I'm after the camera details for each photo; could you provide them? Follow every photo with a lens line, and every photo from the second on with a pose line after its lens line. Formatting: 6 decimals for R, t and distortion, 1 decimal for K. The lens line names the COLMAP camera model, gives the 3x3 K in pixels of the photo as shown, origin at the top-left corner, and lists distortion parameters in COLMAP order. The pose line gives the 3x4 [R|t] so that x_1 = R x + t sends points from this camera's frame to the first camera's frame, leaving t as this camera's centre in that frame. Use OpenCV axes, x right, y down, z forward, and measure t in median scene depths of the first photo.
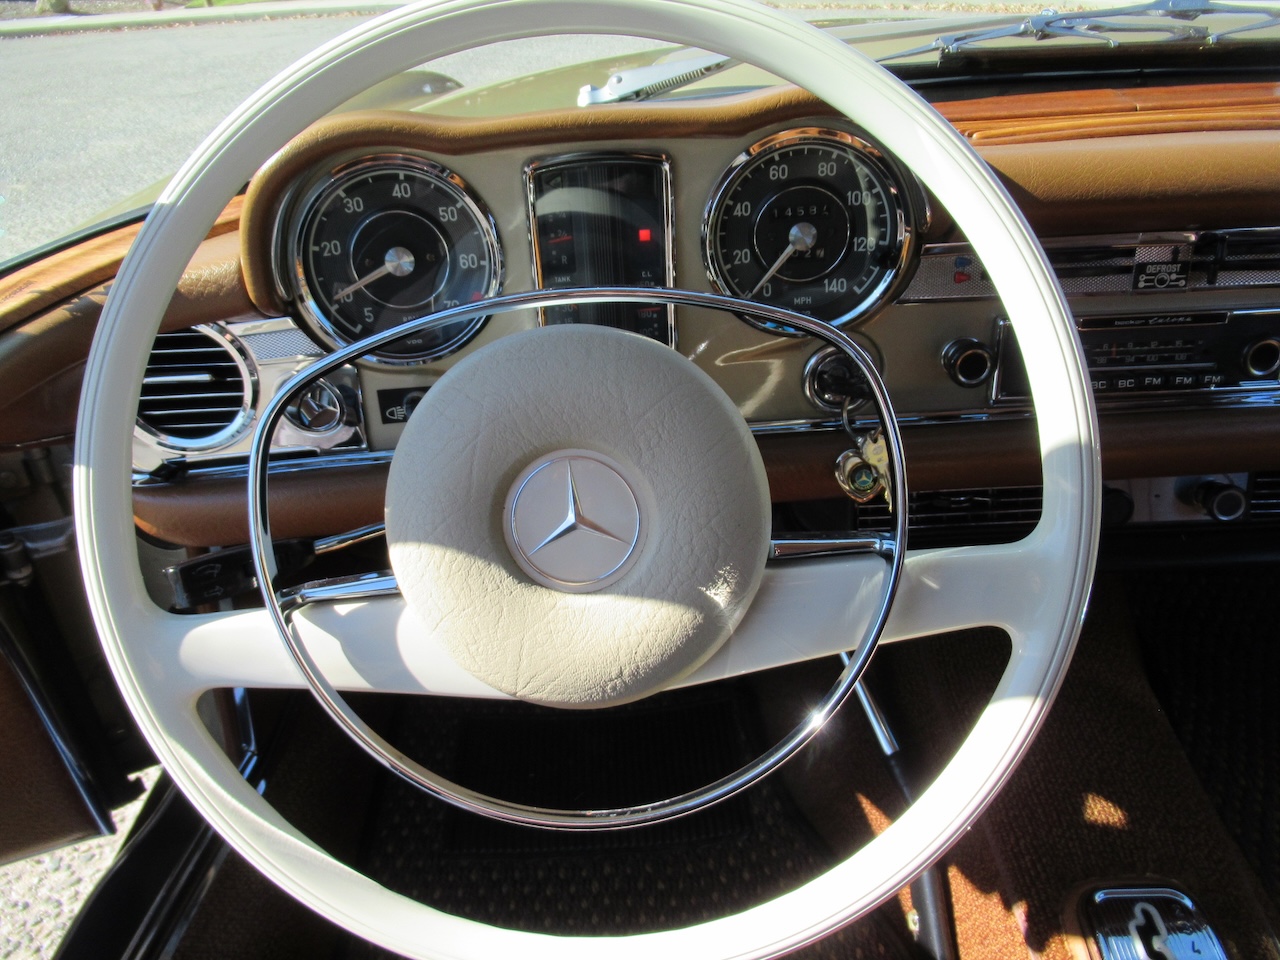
lens RADIAL K [[958.5, 0, 634.6], [0, 958.5, 482.3], [0, 0, 1]] dist [-0.009111, 0.006266]
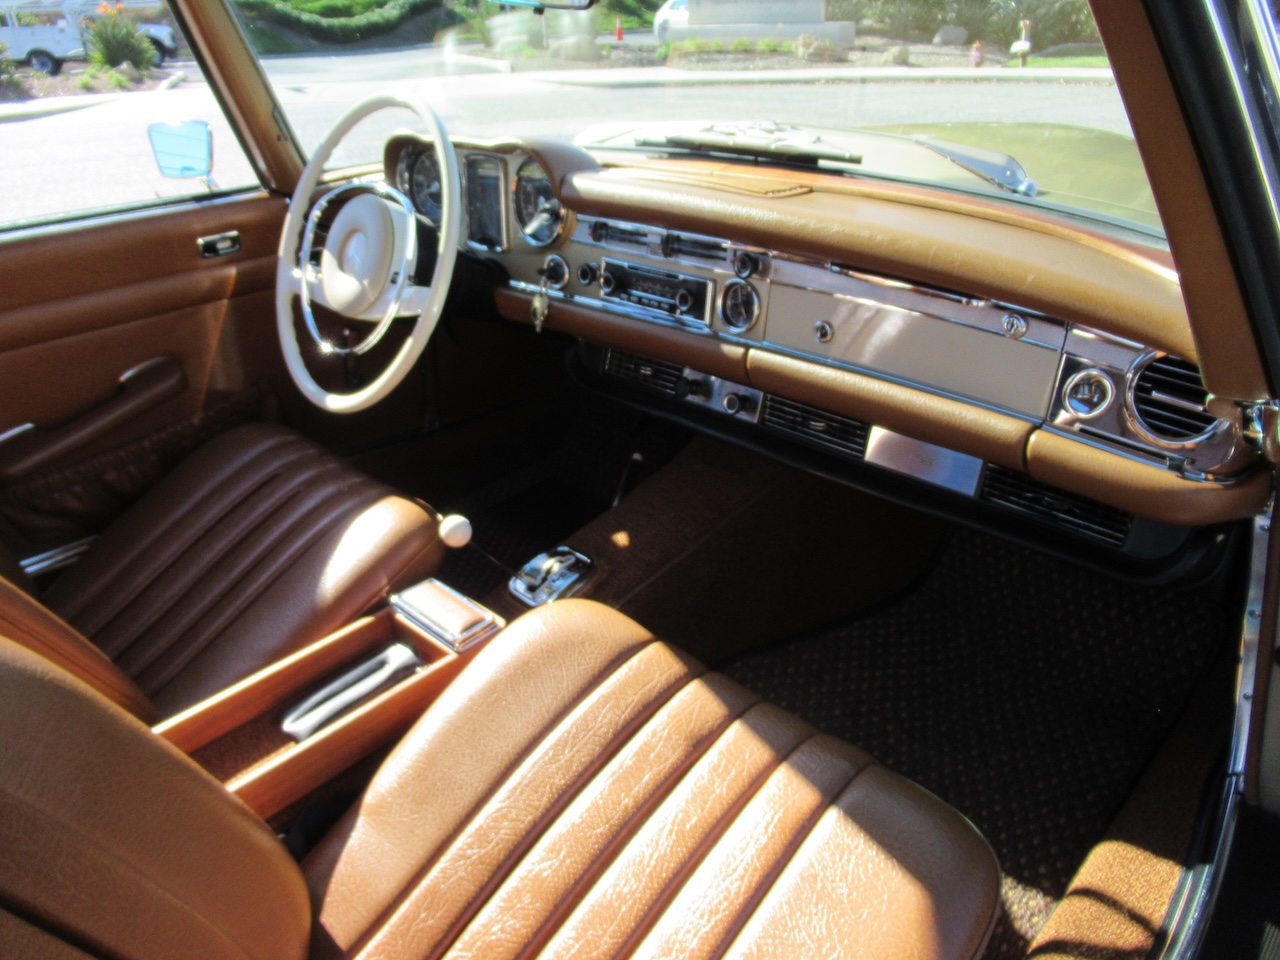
lens RADIAL K [[930.6, 0, 662.2], [0, 930.6, 485.5], [0, 0, 1]] dist [-0.002431, -0.066075]
pose [[0.723745, 0.335816, -0.602844, 1.681160], [-0.357535, 0.929683, 0.088644, 0.060846], [0.590222, 0.151382, 0.792920, -0.428083]]
